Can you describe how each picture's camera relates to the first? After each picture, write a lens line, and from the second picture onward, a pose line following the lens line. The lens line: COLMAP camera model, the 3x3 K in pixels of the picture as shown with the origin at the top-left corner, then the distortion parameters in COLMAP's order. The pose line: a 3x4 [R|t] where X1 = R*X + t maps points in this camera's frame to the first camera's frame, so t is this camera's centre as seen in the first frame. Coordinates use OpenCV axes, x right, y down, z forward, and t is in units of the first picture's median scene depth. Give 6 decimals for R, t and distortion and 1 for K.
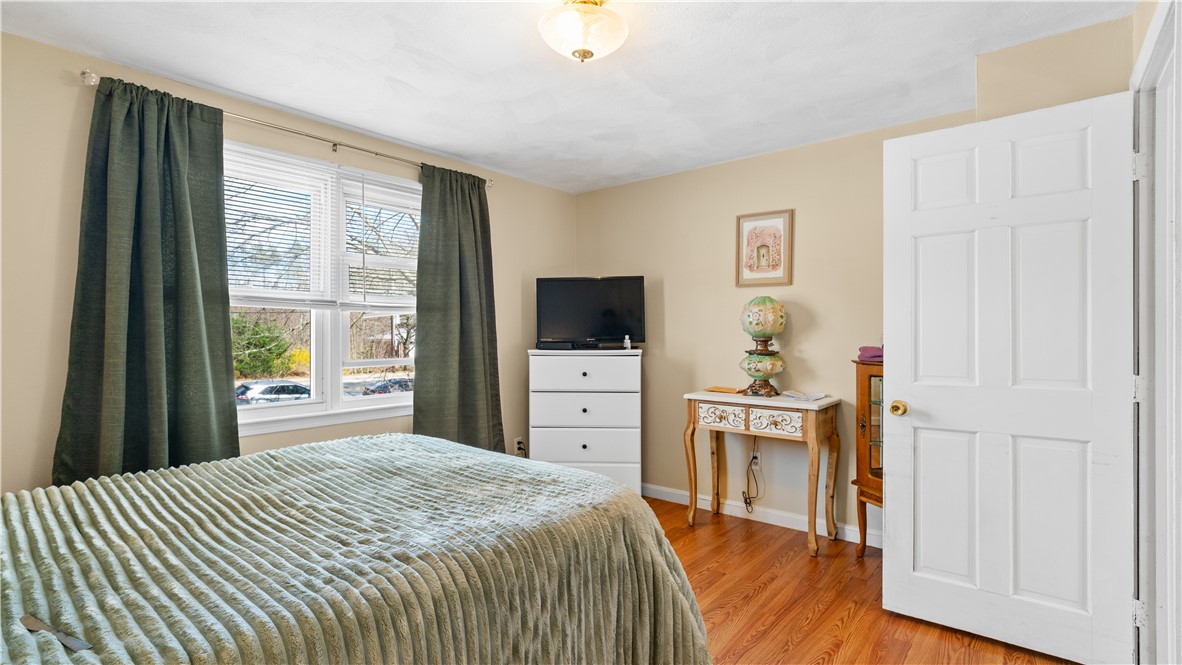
lens RADIAL K [[571.4, 0, 591.0], [0, 571.4, 332.5], [0, 0, 1]] dist [0.003981, -0.000296]
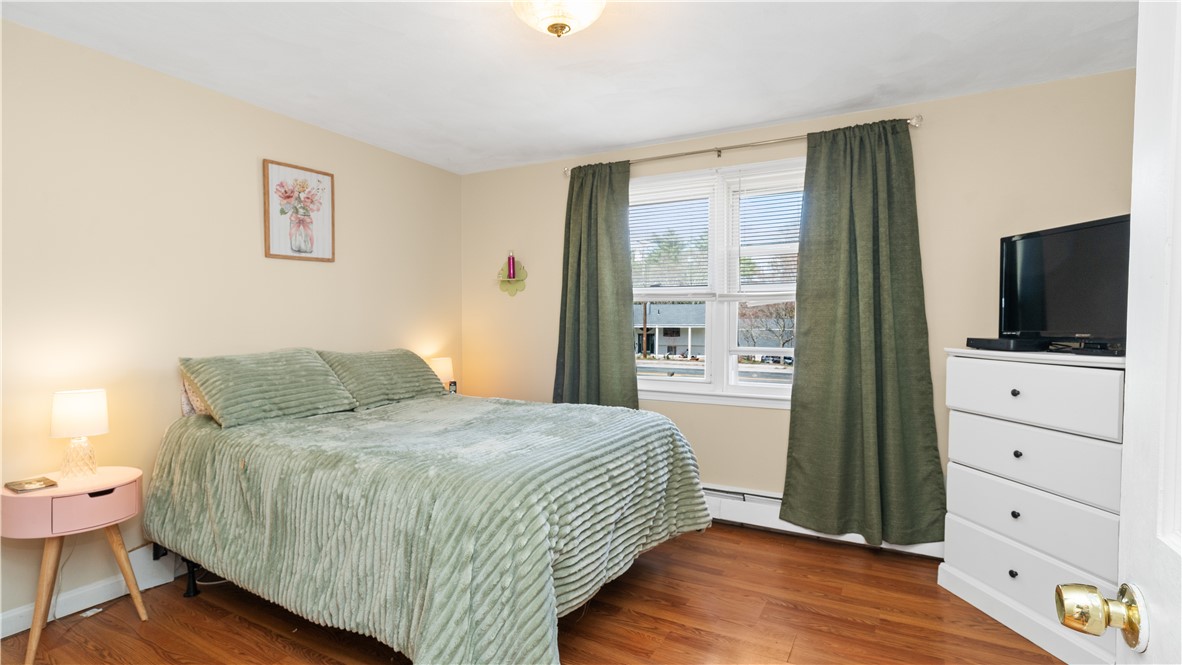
lens RADIAL K [[571.4, 0, 591.0], [0, 571.4, 332.5], [0, 0, 1]] dist [0.003981, -0.000296]
pose [[0.187914, 0.022028, -0.981938, 0.542921], [-0.000752, 0.999751, 0.022284, -0.002995], [0.982185, -0.003449, 0.187884, 0.504688]]
